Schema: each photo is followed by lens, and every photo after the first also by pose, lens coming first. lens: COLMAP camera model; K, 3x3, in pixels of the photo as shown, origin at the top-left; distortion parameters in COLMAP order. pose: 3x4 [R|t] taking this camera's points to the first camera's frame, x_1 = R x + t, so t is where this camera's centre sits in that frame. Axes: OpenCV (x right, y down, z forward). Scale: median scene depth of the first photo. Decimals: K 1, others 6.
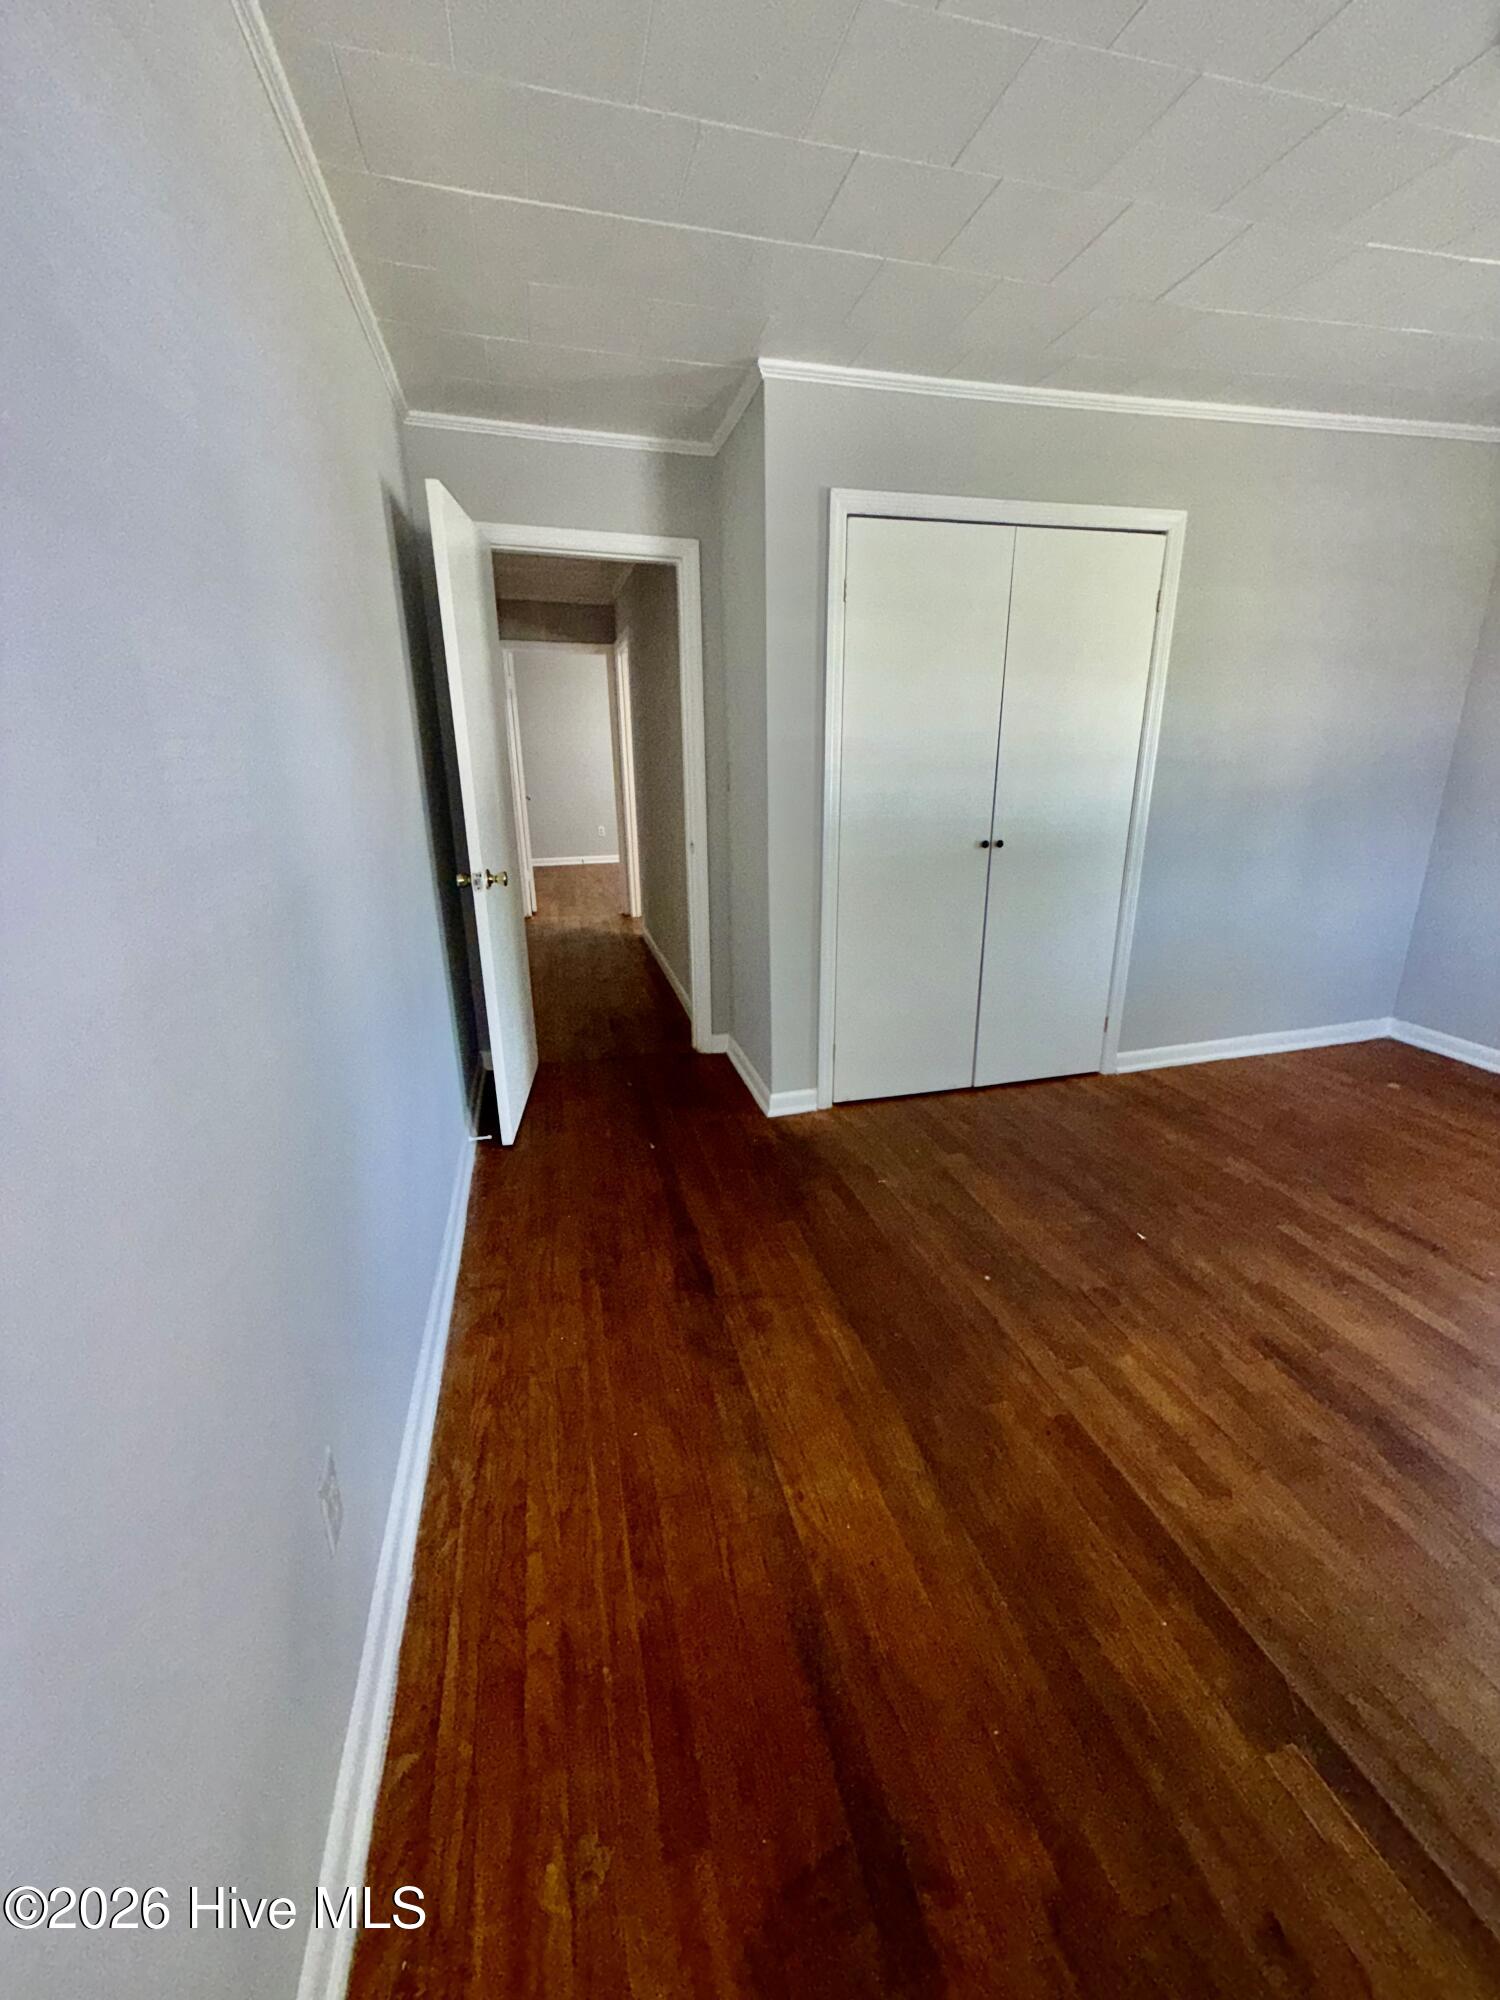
lens RADIAL K [[796.3, 0, 742.3], [0, 796.3, 990.9], [0, 0, 1]] dist [-0.003259, -0.000519]
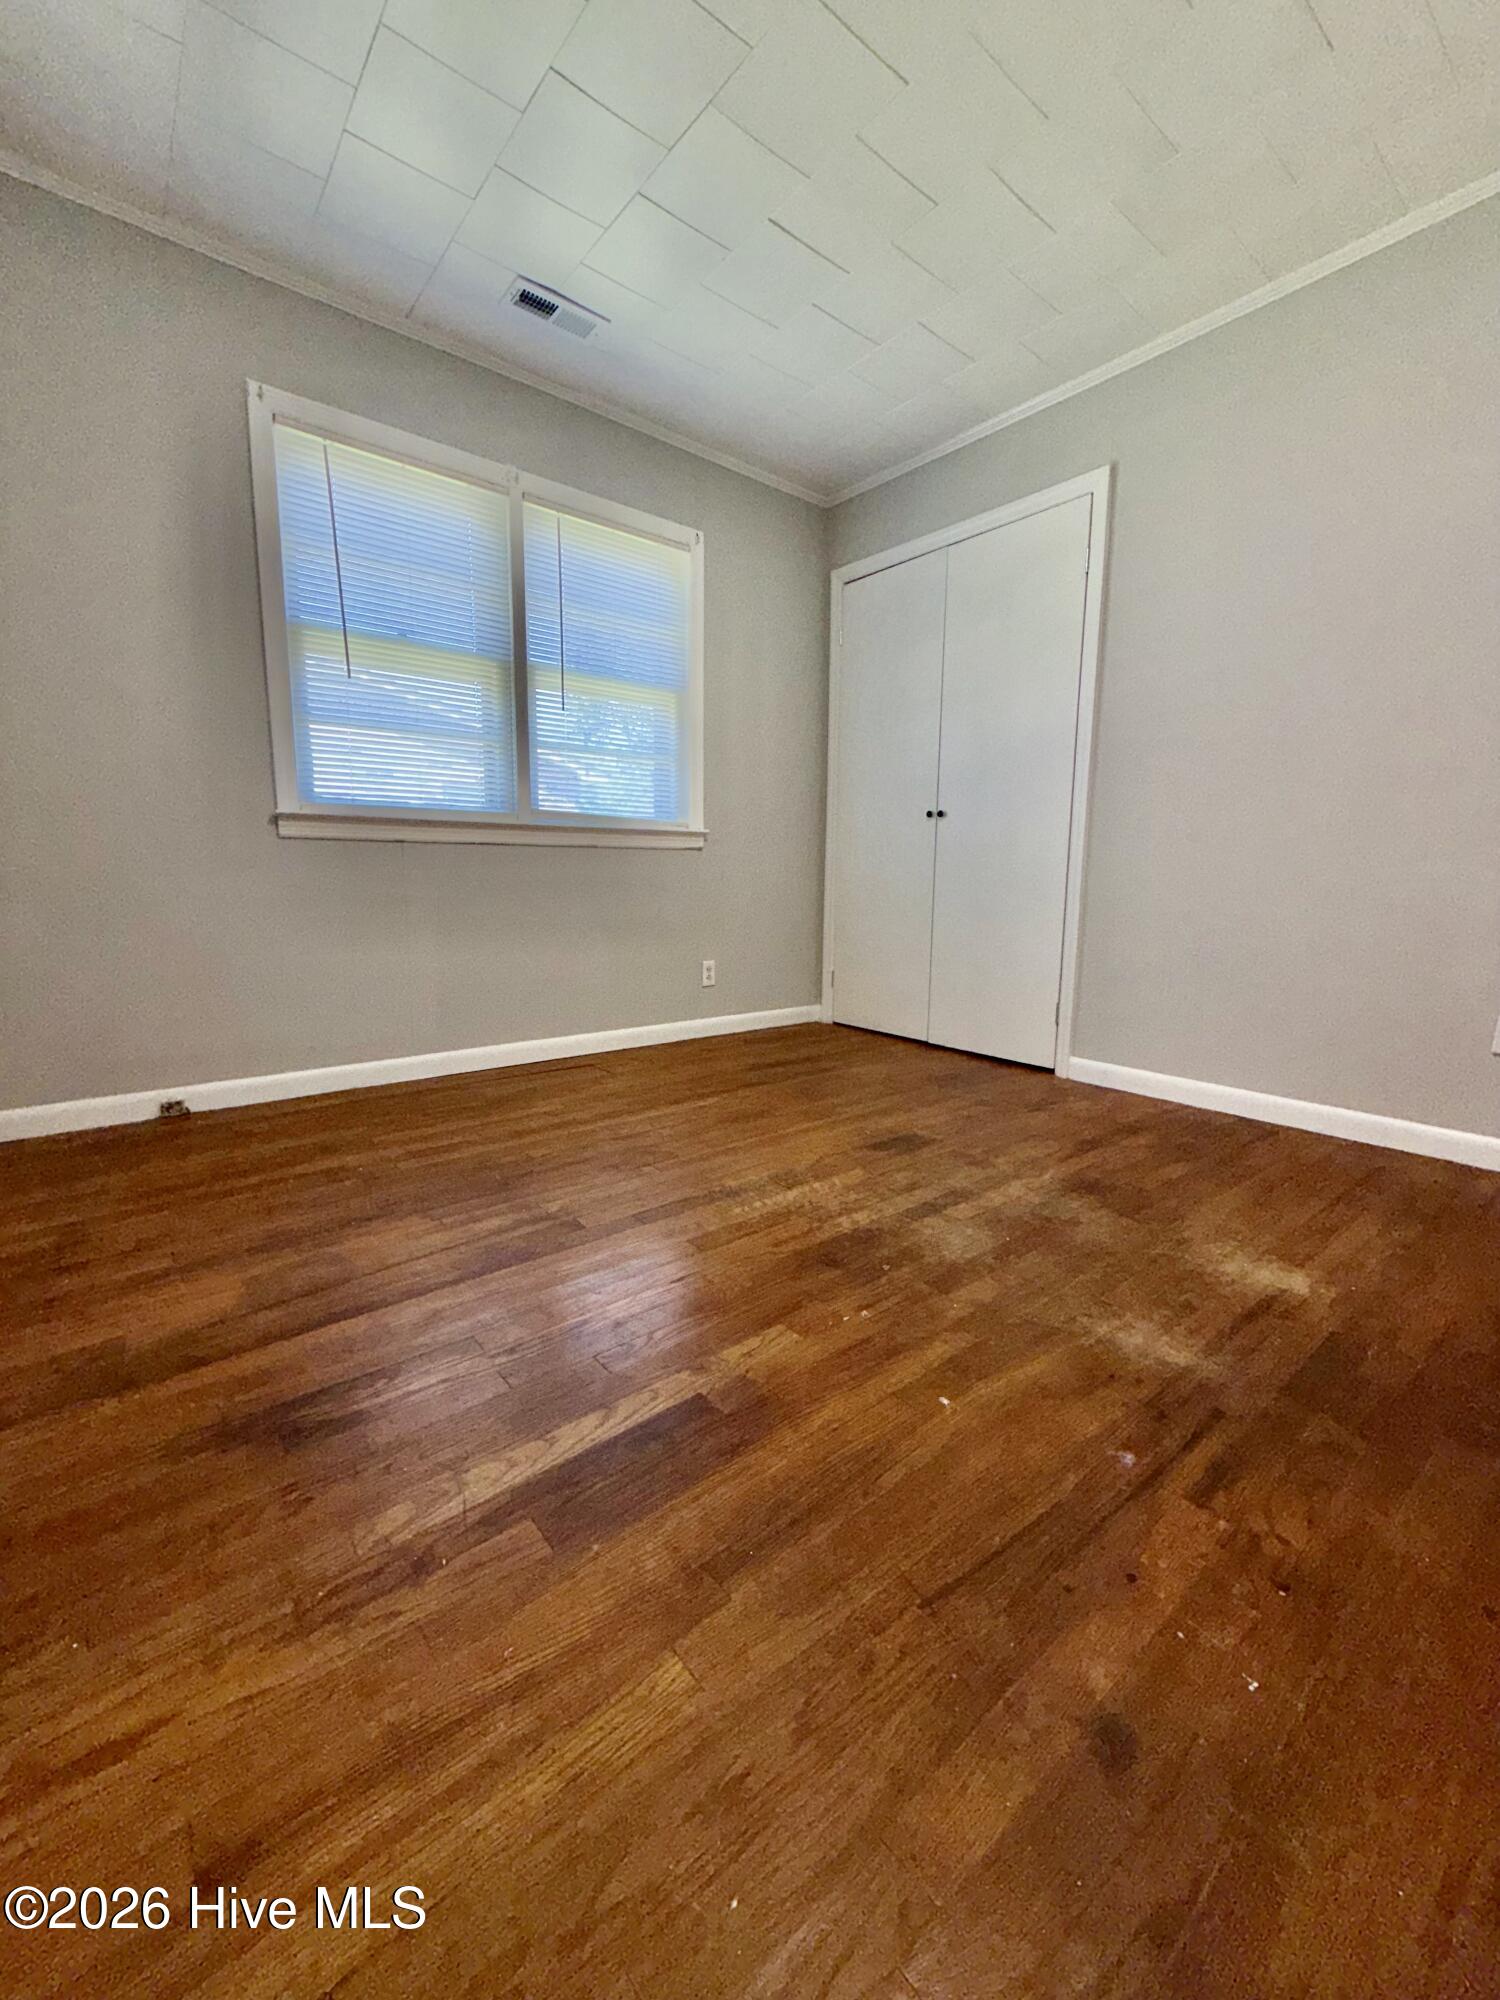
lens RADIAL K [[796.3, 0, 747.9], [0, 796.3, 1005.1], [0, 0, 1]] dist [-0.003259, -0.000519]
pose [[0.426012, 0.173323, -0.887960, 1.449193], [-0.279506, 0.958678, 0.053030, 0.105023], [0.860459, 0.225599, 0.456853, 0.360896]]
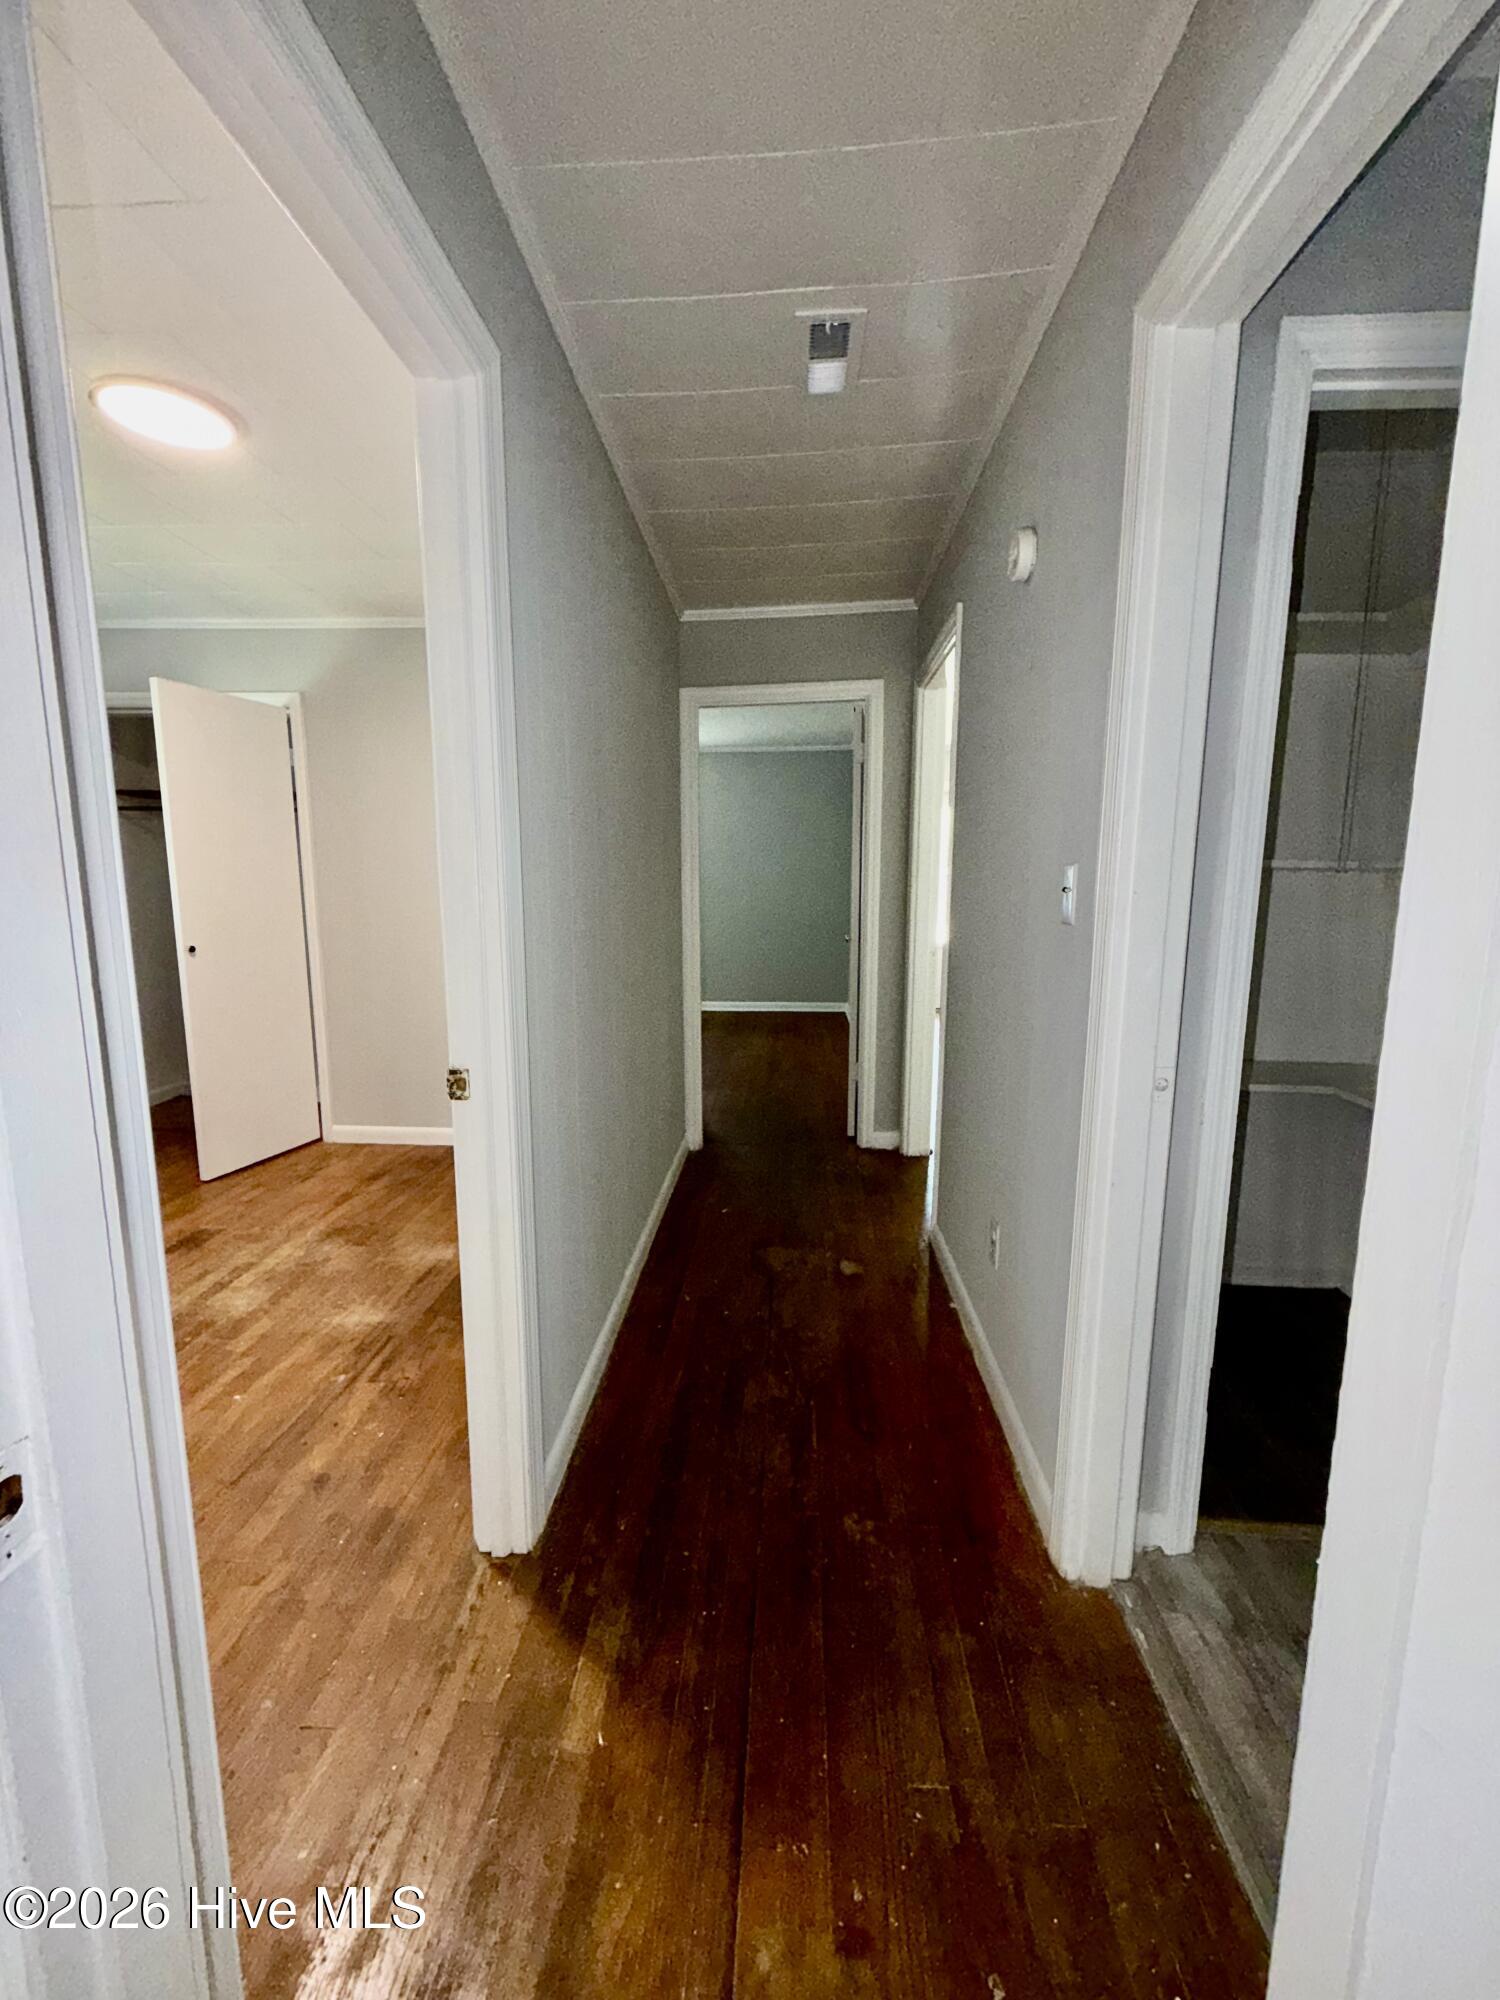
lens RADIAL K [[796.3, 0, 746.4], [0, 796.3, 1004.2], [0, 0, 1]] dist [-0.003259, -0.000519]
pose [[0.954017, 0.069327, -0.291626, 1.819901], [-0.106059, 0.988023, -0.112079, -0.038100], [0.280363, 0.137855, 0.949943, 0.052132]]
